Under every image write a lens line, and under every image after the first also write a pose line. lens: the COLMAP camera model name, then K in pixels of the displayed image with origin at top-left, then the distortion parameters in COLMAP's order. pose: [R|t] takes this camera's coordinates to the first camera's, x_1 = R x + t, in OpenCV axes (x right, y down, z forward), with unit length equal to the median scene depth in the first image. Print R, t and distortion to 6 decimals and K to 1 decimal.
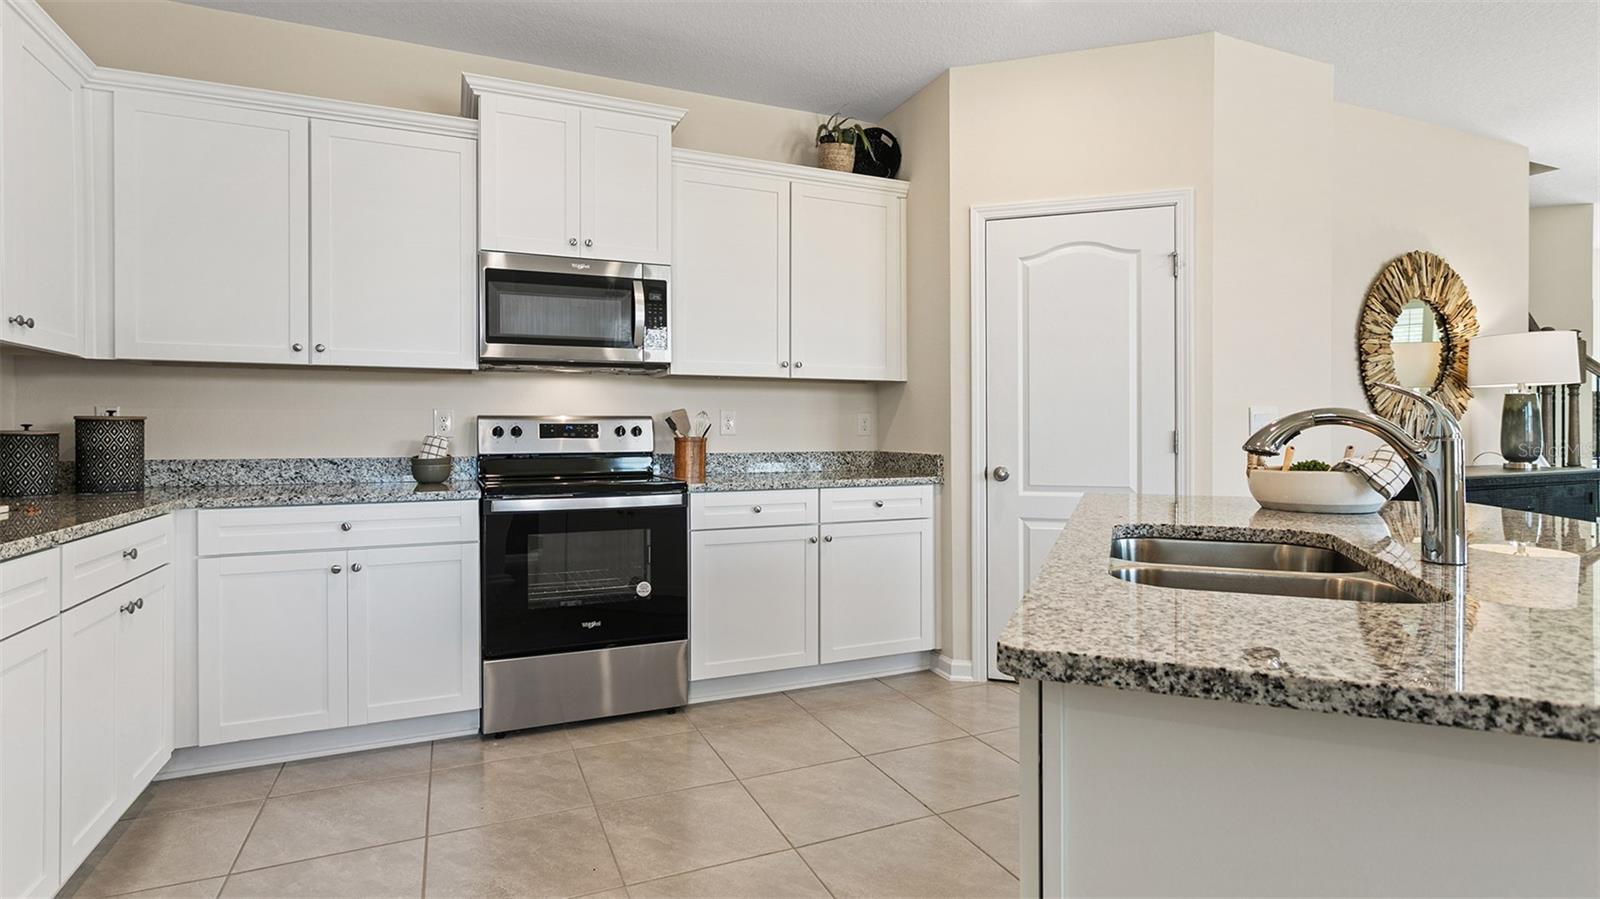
lens RADIAL K [[801.1, 0, 802.1], [0, 801.1, 426.5], [0, 0, 1]] dist [0.001390, 0.000486]
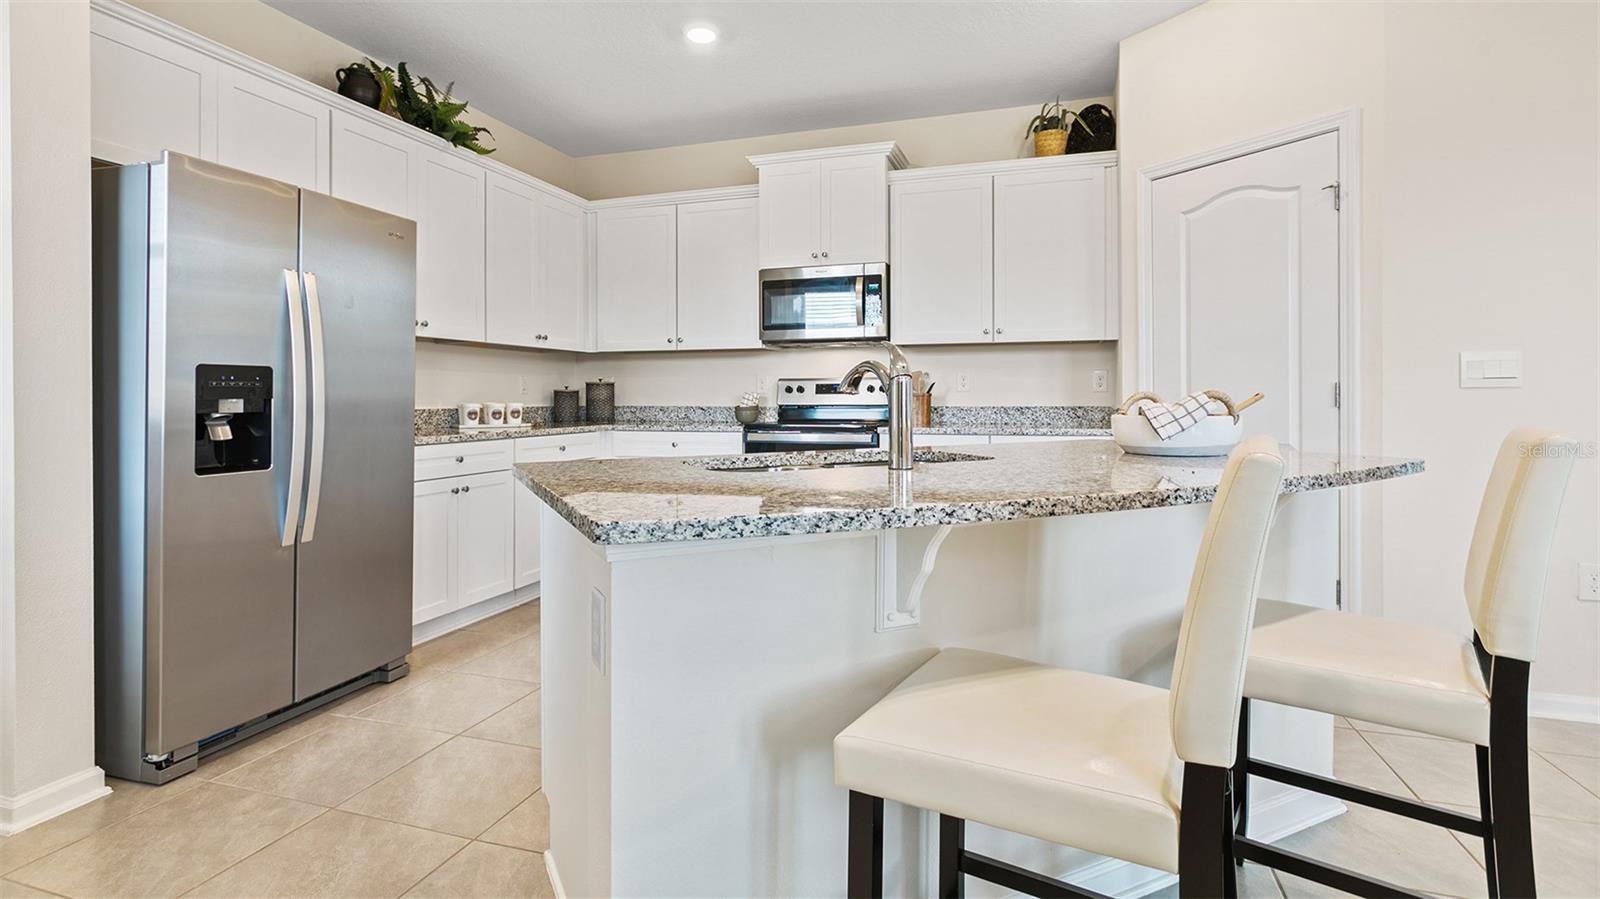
lens RADIAL K [[764.7, 0, 791.2], [0, 764.7, 388.2], [0, 0, 1]] dist [0.001421, 0.000209]
pose [[0.746863, -0.008512, -0.664923, 0.565489], [0.006157, 0.999964, -0.005885, 0.012646], [0.664949, 0.000301, 0.746889, -0.042057]]
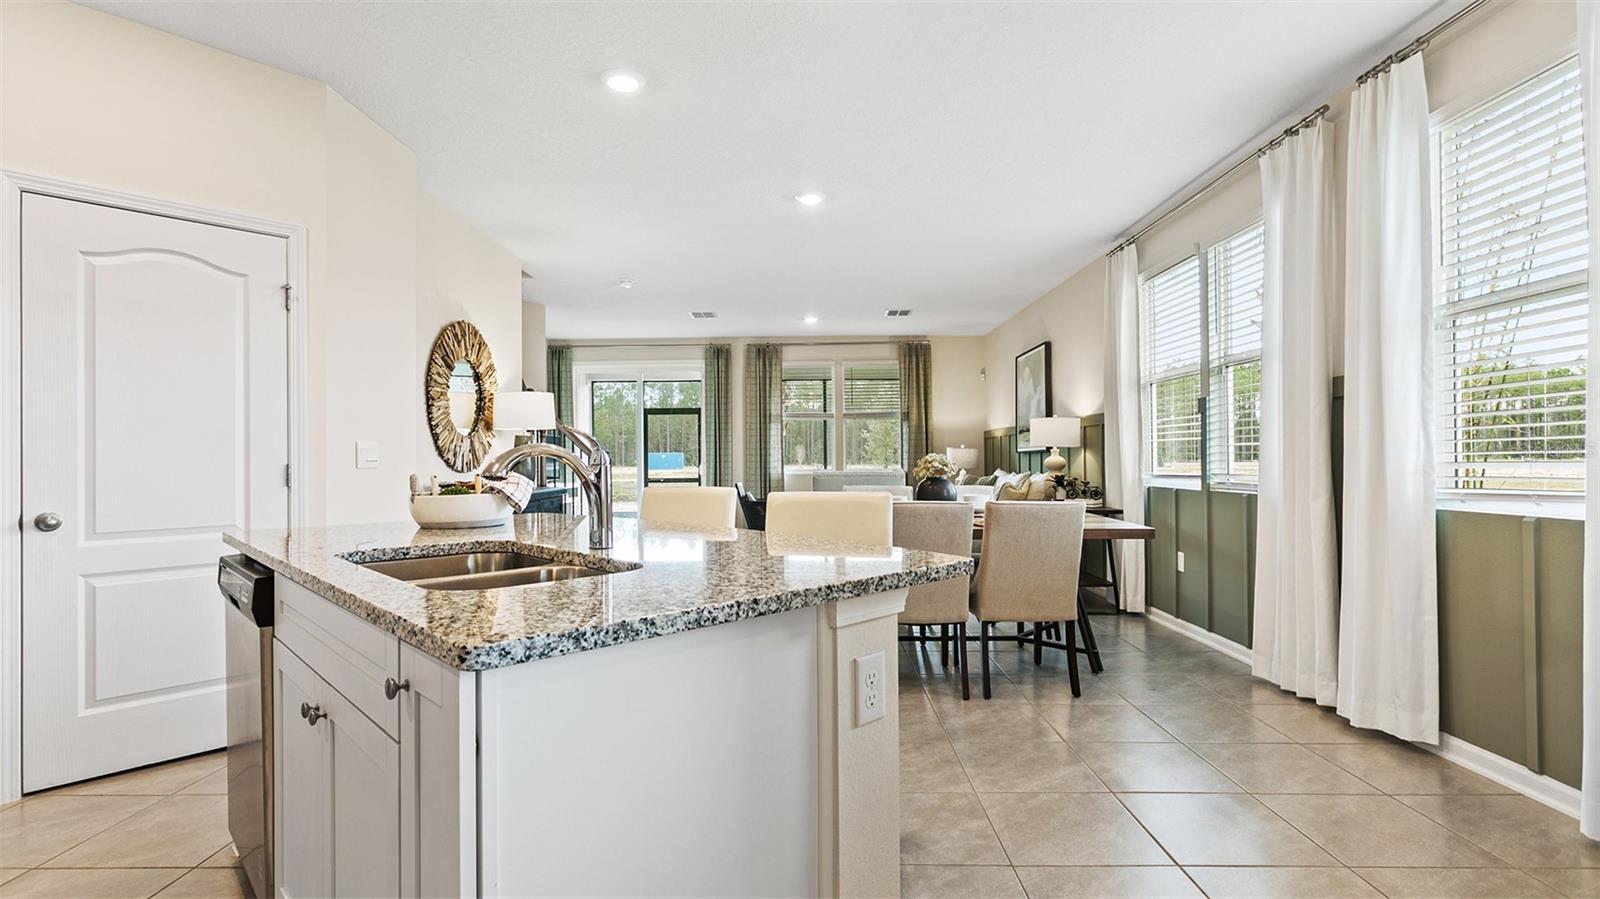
lens RADIAL K [[765.2, 0, 800.0], [0, 765.2, 449.5], [0, 0, 1]] dist [0.001362, 0.000311]
pose [[0.405728, 0.007586, 0.913963, -0.142318], [0.006751, 0.999913, -0.011296, 0.002049], [-0.913969, 0.010753, 0.405641, 0.032511]]
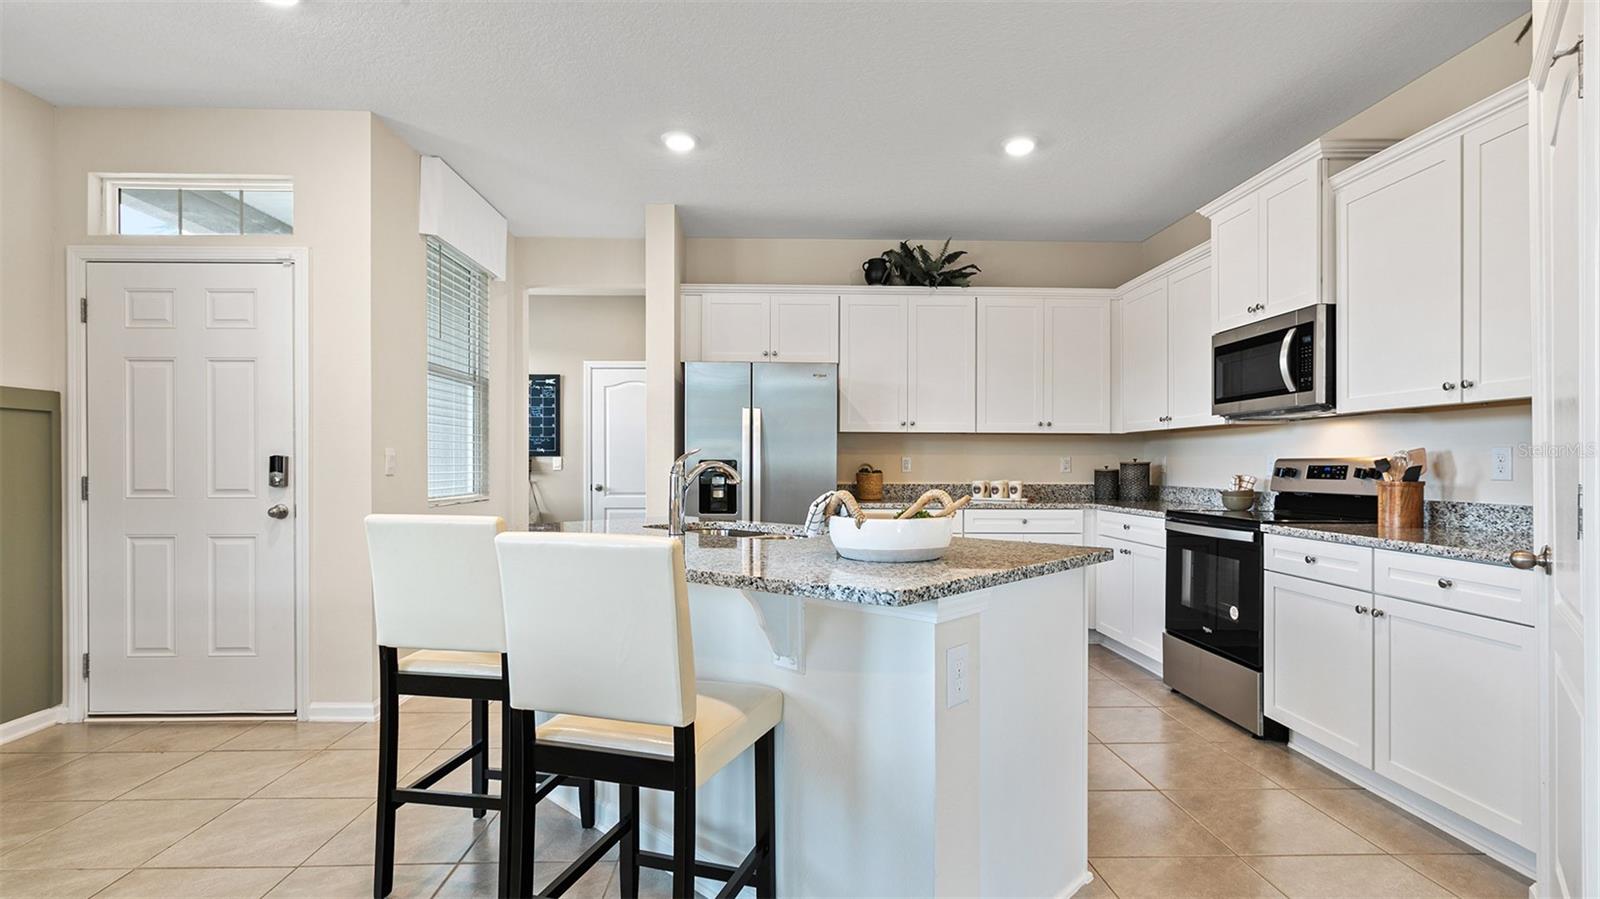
lens RADIAL K [[765.2, 0, 800.0], [0, 765.2, 449.5], [0, 0, 1]] dist [0.001362, 0.000311]
pose [[-0.362839, -0.019103, -0.931656, 0.953106], [0.000622, 0.999785, -0.020742, -0.004280], [0.931851, -0.008106, -0.362749, 0.763860]]
